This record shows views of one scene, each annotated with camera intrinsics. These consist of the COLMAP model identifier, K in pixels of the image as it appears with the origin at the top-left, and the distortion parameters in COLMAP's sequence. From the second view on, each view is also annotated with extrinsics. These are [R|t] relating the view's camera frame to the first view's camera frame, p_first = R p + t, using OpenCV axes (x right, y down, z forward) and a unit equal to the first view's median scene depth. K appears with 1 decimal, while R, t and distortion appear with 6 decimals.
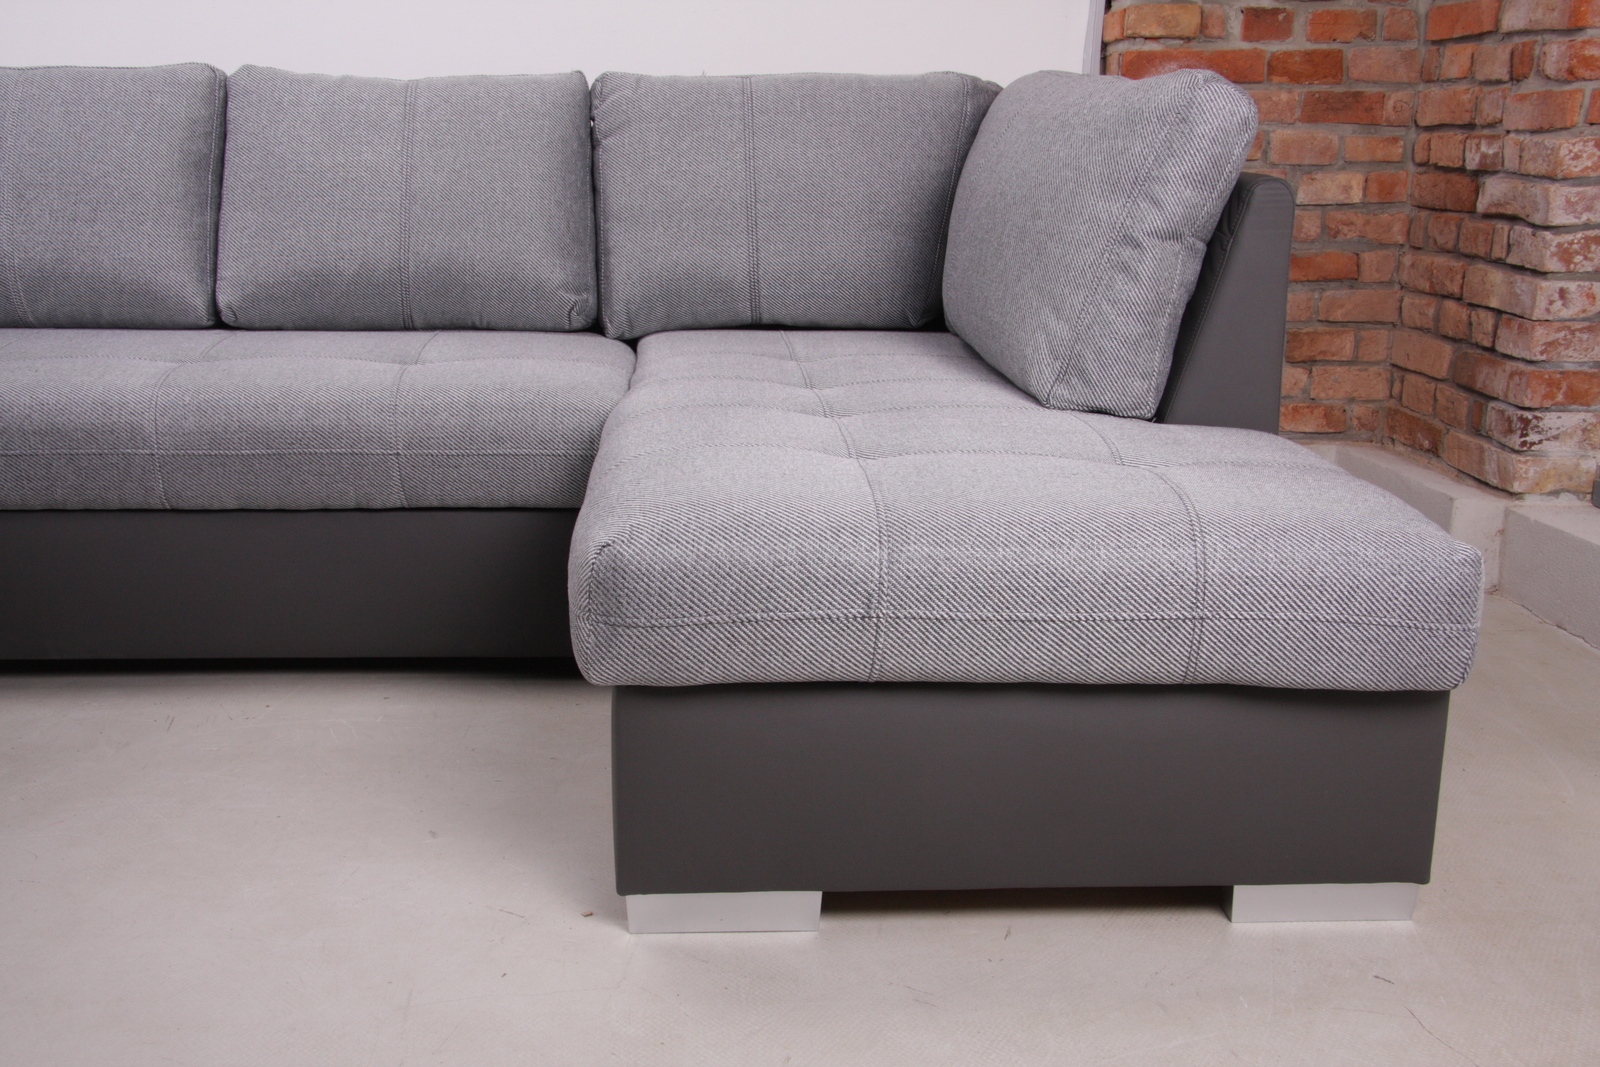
lens RADIAL K [[1675.3, 0, 794.6], [0, 1675.3, 530.4], [0, 0, 1]] dist [-0.079985, 0.313745]
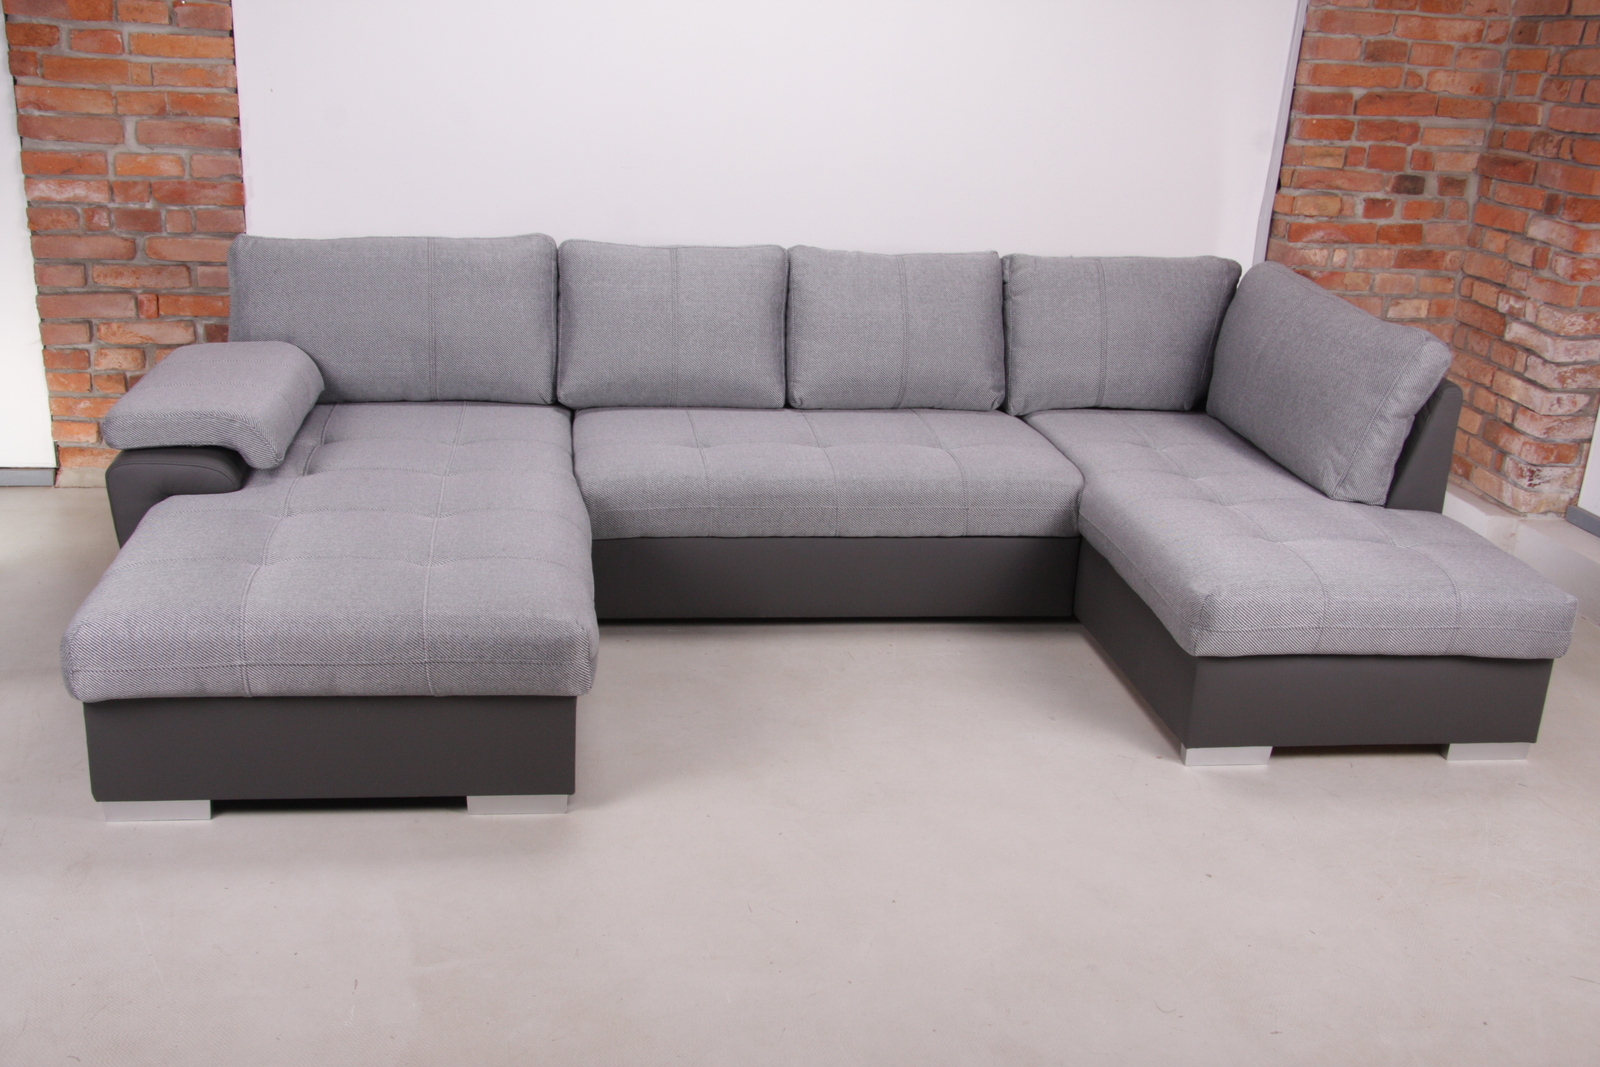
lens RADIAL K [[1625.6, 0, 800.0], [0, 1625.6, 533.5], [0, 0, 1]] dist [-0.085139, 0.283407]
pose [[0.996311, 0.010721, 0.085139, -0.459342], [-0.018533, 0.995633, 0.091496, -0.142934], [-0.083787, -0.092737, 0.992159, -0.600185]]
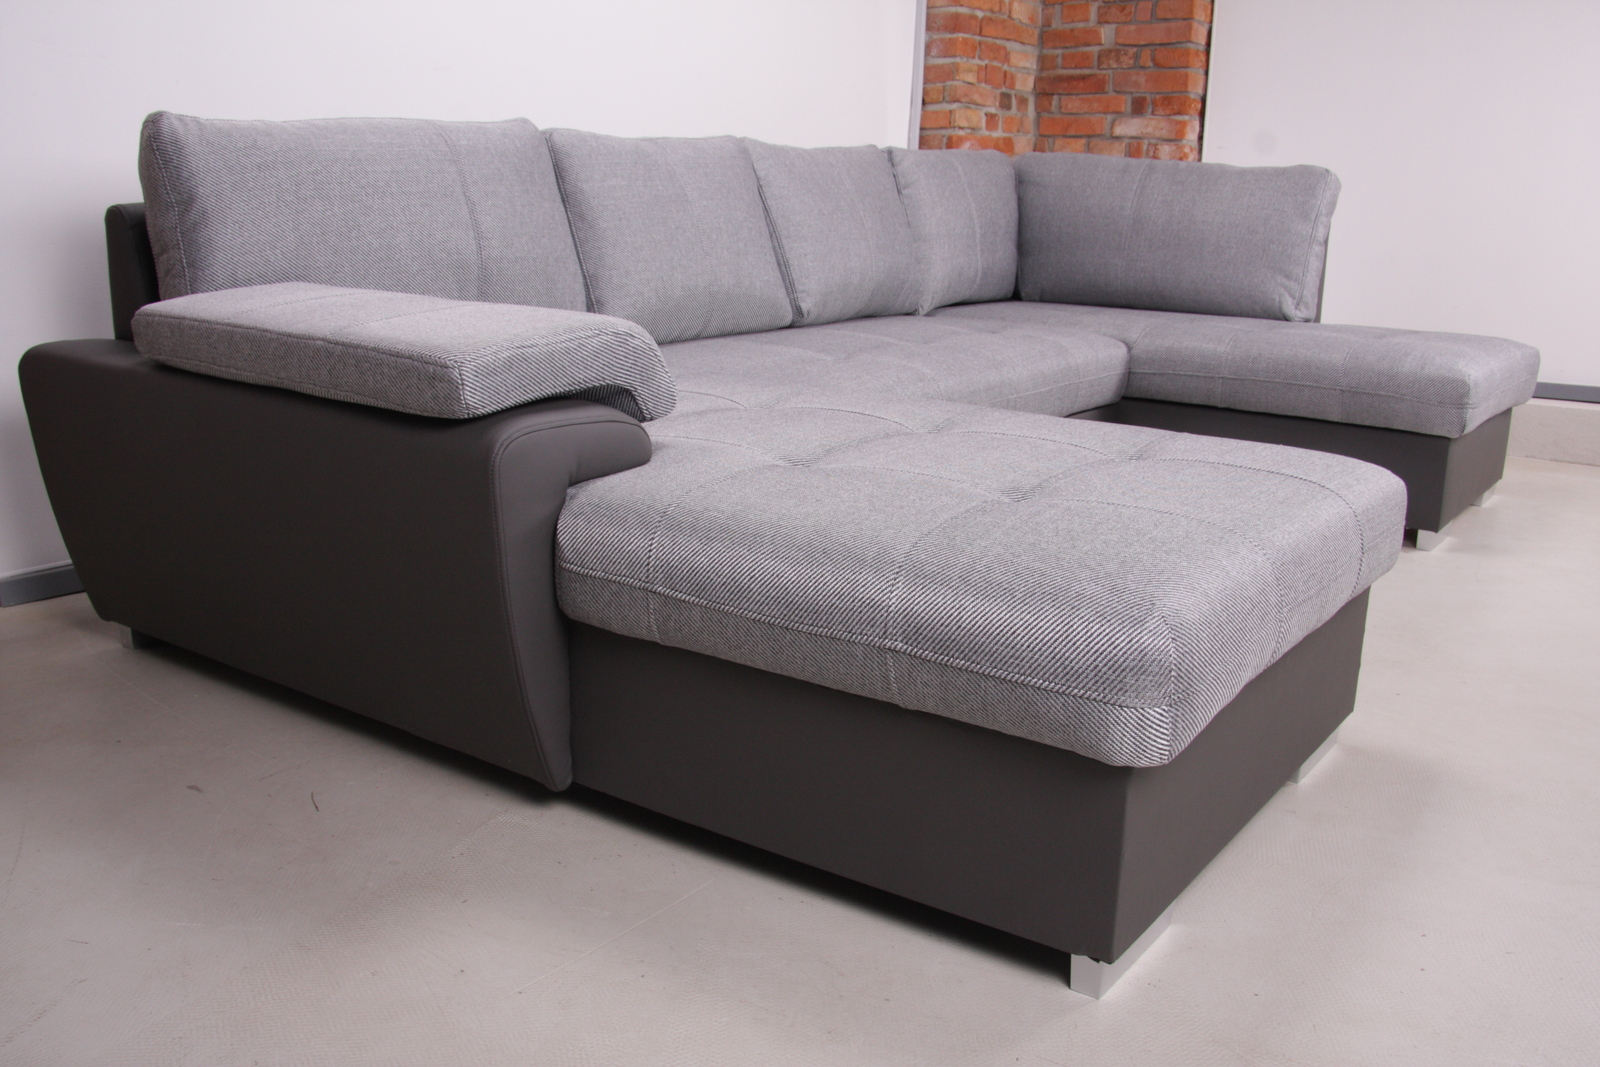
lens RADIAL K [[1443.1, 0, 776.8], [0, 1443.1, 541.2], [0, 0, 1]] dist [-0.137578, 0.220636]
pose [[0.638263, -0.189606, 0.746103, -1.242029], [0.168501, 0.980101, 0.104925, -0.073711], [-0.751151, 0.058749, 0.657511, 0.232100]]
